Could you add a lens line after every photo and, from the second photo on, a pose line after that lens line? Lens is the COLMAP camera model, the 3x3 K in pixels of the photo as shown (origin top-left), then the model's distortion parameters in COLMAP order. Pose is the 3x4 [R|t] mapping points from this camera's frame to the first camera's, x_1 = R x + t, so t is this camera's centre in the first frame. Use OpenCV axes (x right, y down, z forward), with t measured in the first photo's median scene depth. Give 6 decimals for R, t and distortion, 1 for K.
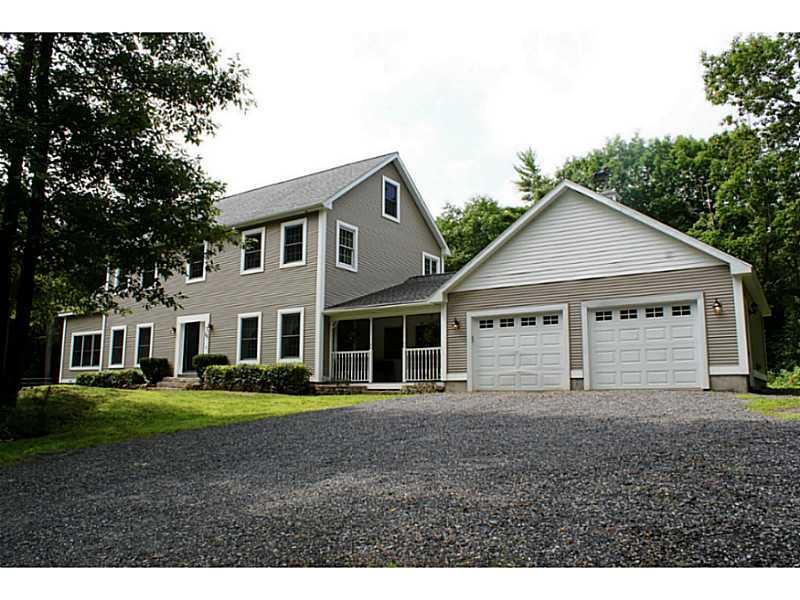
lens RADIAL K [[597.9, 0, 400.0], [0, 597.9, 300.0], [0, 0, 1]] dist [-0.102456, 0.001350]
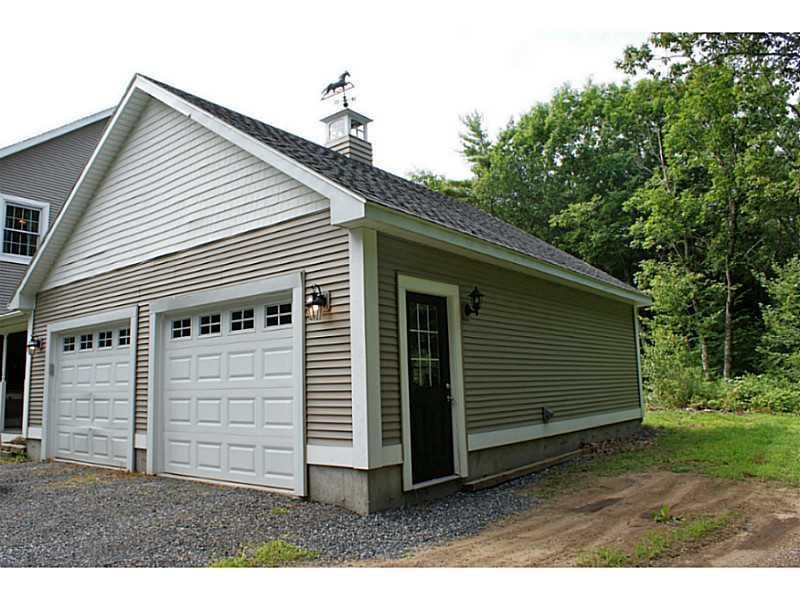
lens RADIAL K [[597.9, 0, 400.0], [0, 597.9, 300.0], [0, 0, 1]] dist [-0.102456, 0.001350]
pose [[0.996807, -0.041871, -0.067983, 0.510501], [0.042731, 0.999023, 0.011242, 0.004547], [0.067446, -0.014111, 0.997623, 0.455573]]
